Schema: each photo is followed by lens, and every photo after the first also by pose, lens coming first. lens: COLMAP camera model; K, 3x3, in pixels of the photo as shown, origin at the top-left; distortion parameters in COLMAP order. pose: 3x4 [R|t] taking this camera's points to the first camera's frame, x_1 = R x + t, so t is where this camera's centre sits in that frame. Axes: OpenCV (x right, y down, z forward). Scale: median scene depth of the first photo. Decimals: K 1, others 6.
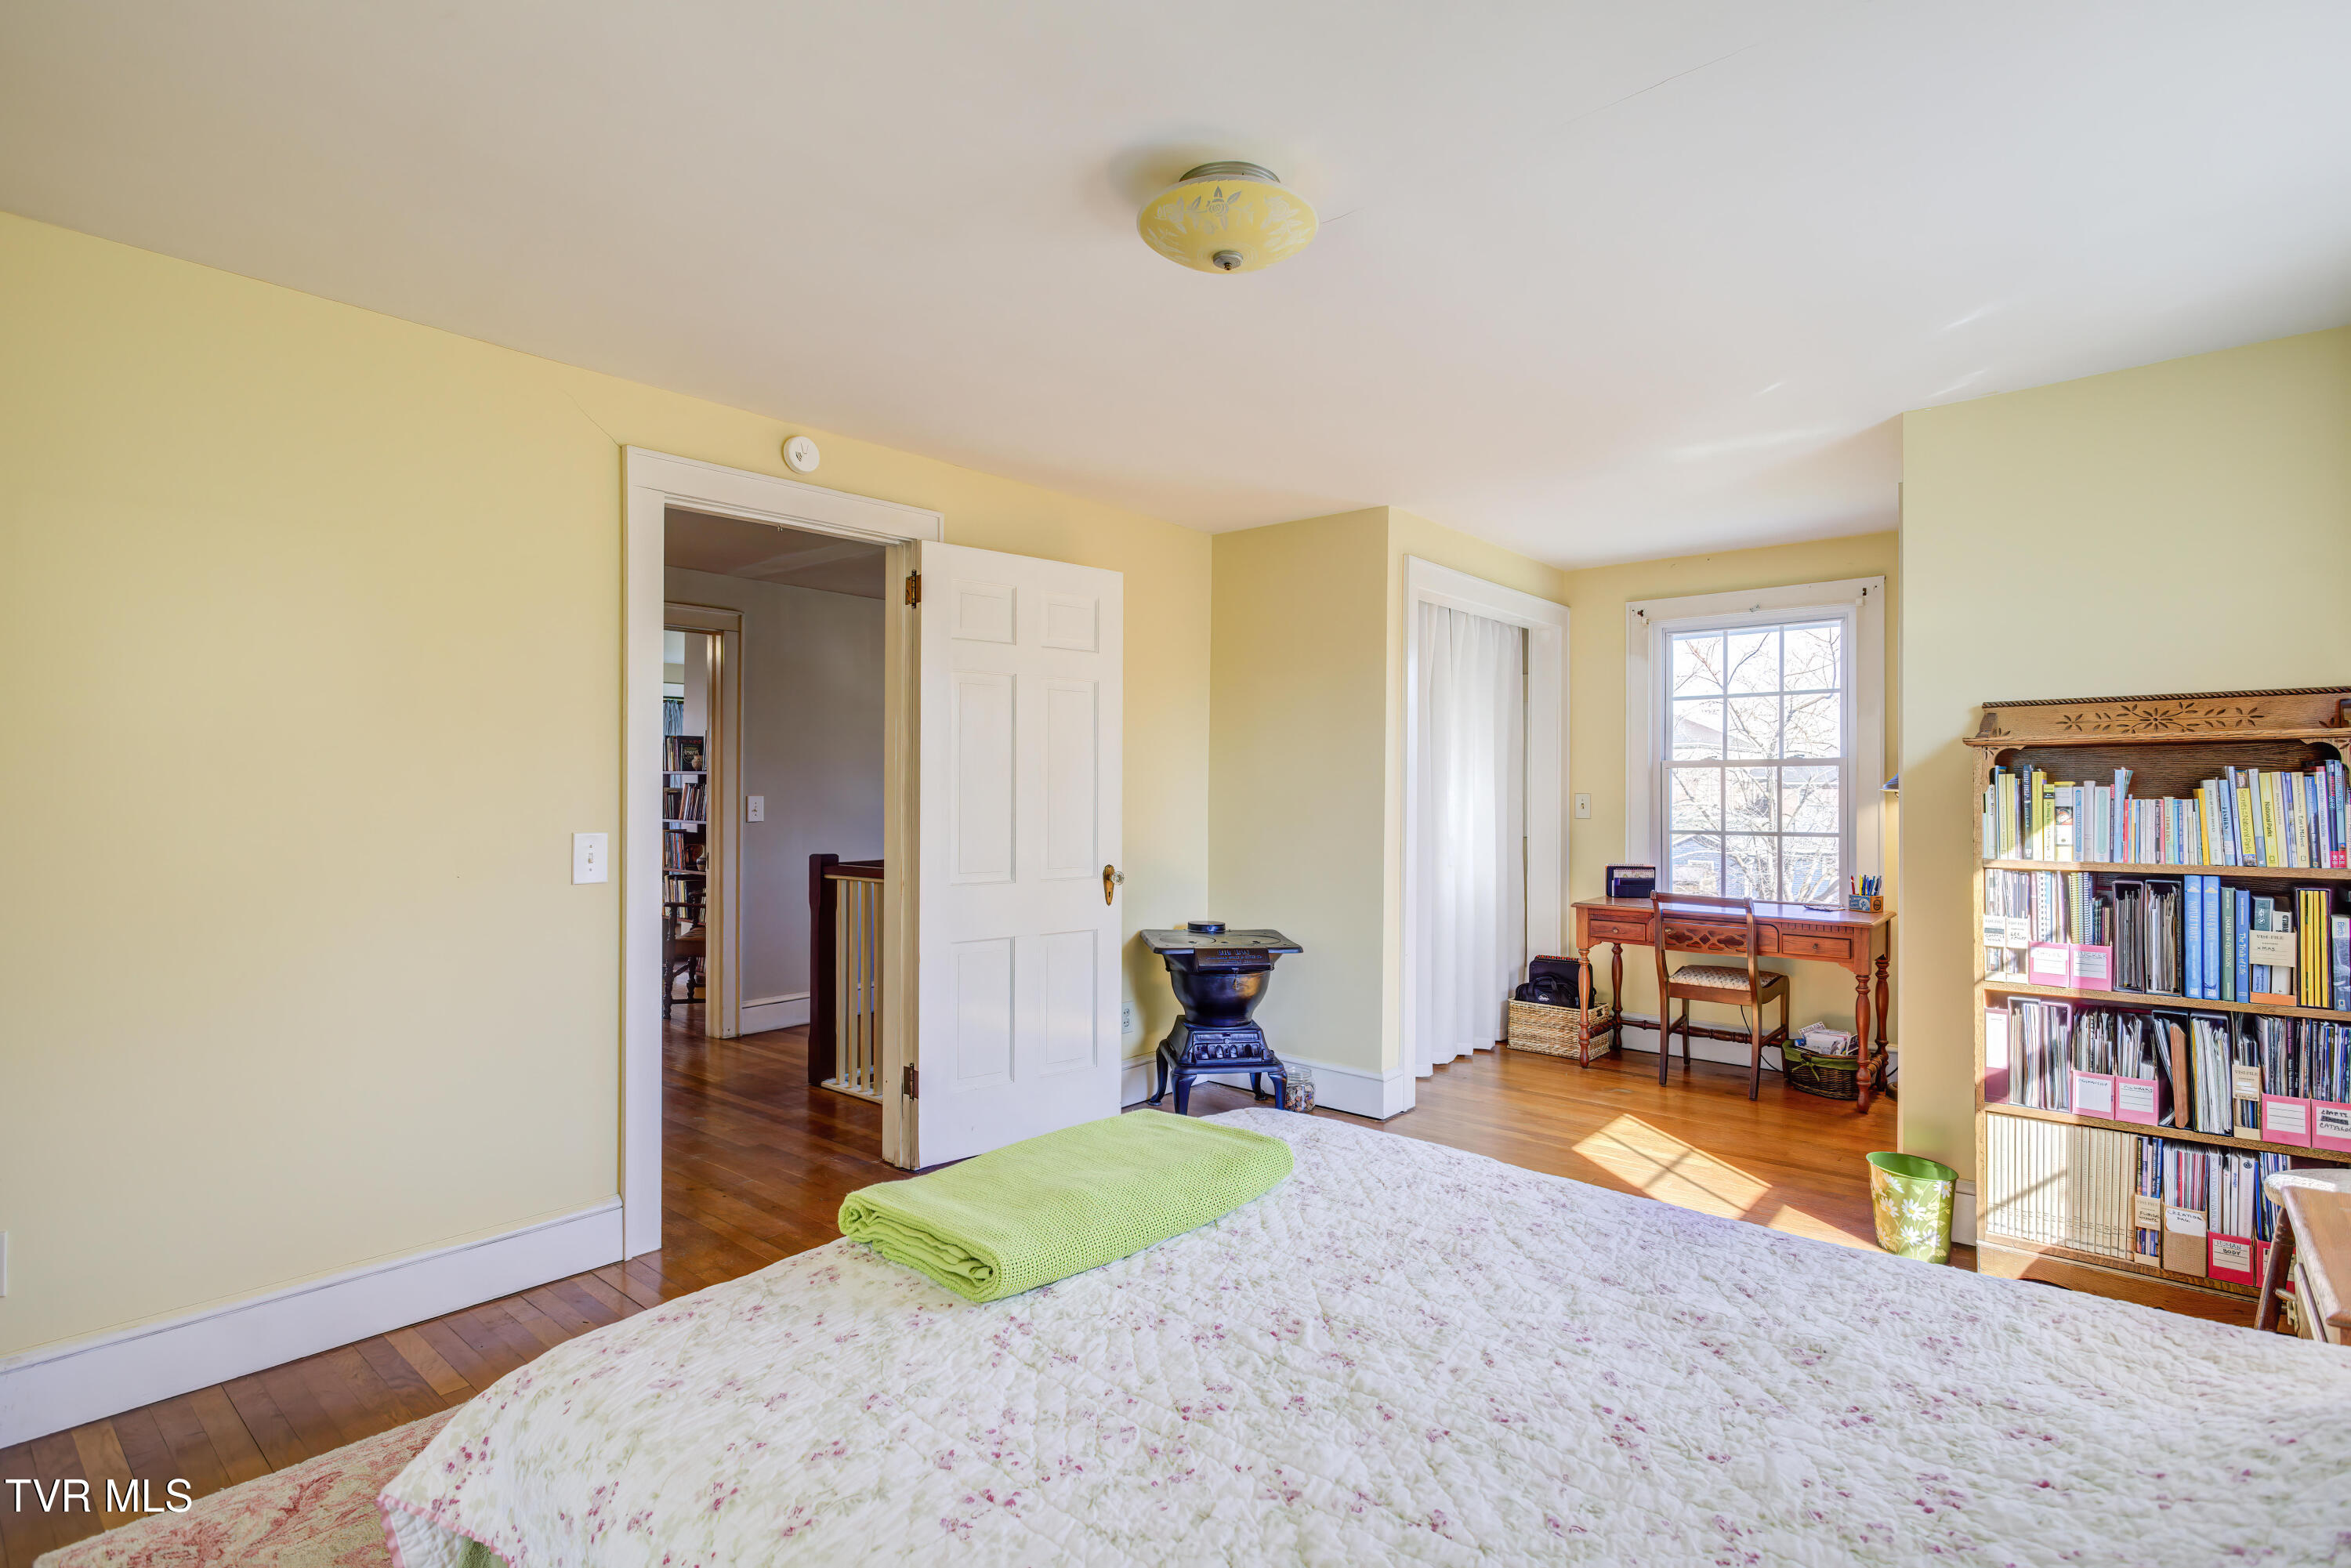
lens RADIAL K [[1126.0, 0, 1175.5], [0, 1126.0, 784.0], [0, 0, 1]] dist [-0.014893, 0.000055]
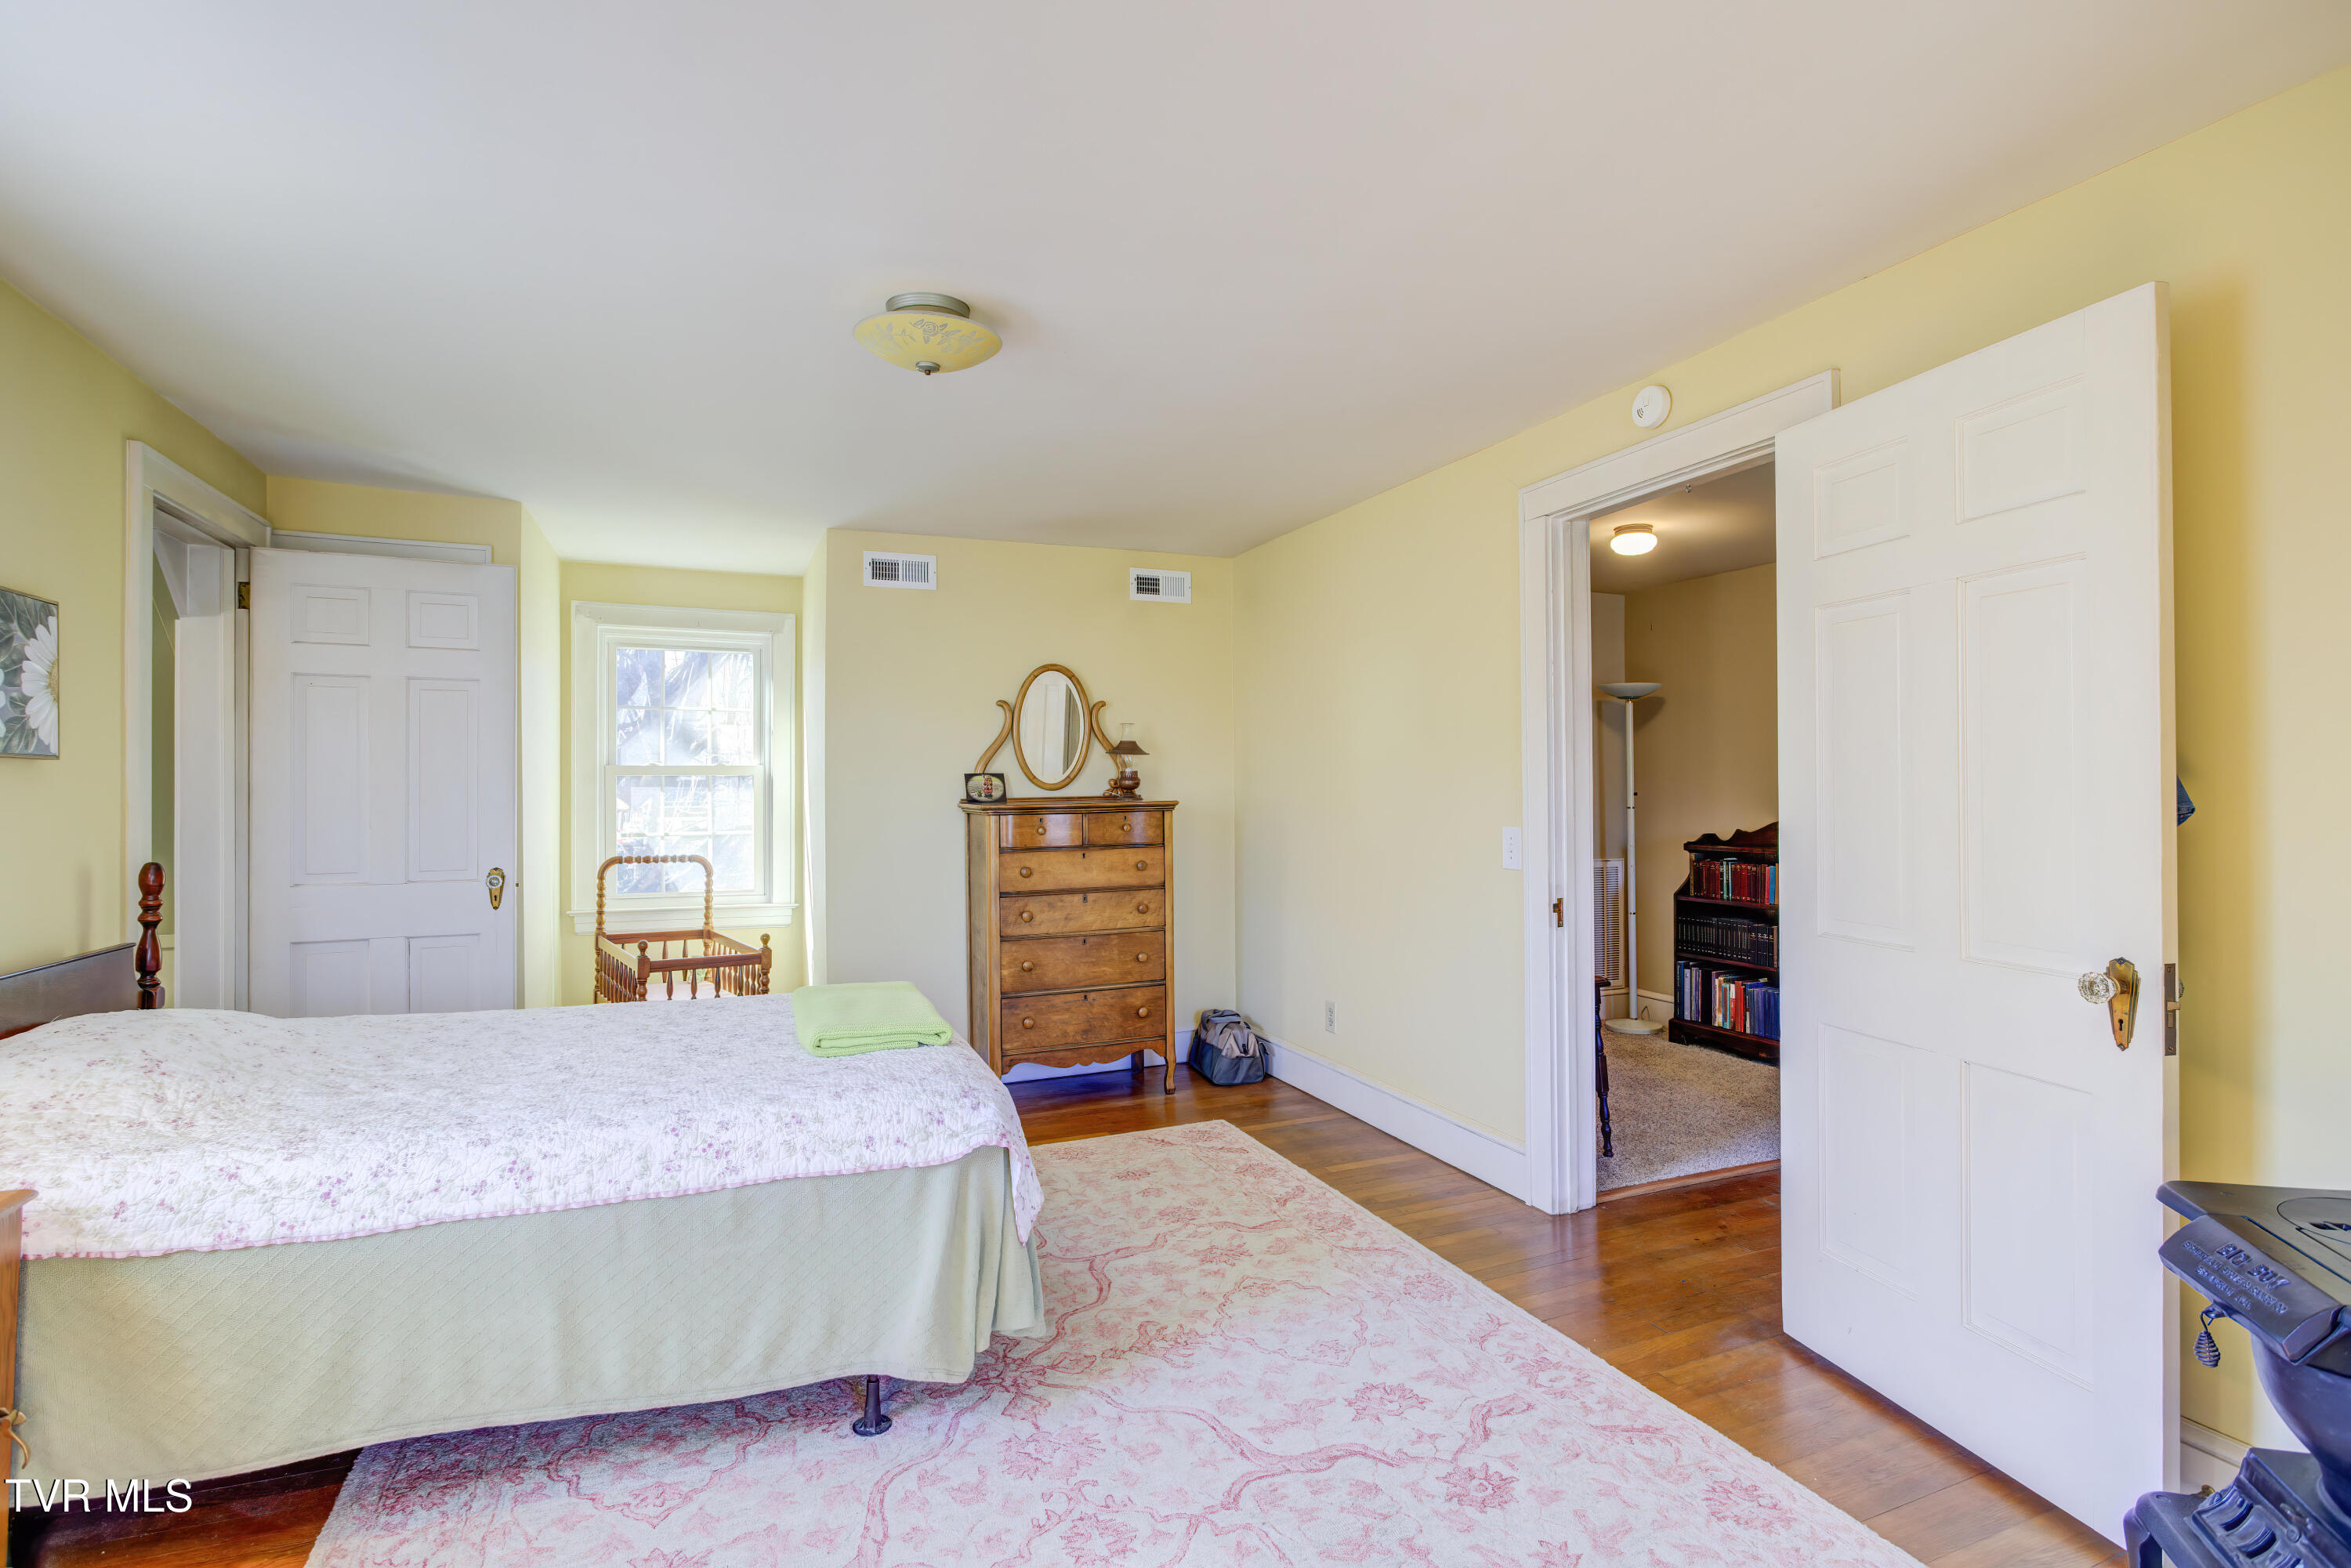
lens RADIAL K [[1128.0, 0, 1175.5], [0, 1128.0, 784.0], [0, 0, 1]] dist [0.028917, 0.000085]
pose [[-0.453407, -0.005396, -0.891287, 0.743214], [0.006657, 0.999933, -0.009441, 0.007501], [0.891279, -0.010214, -0.453340, 1.278839]]
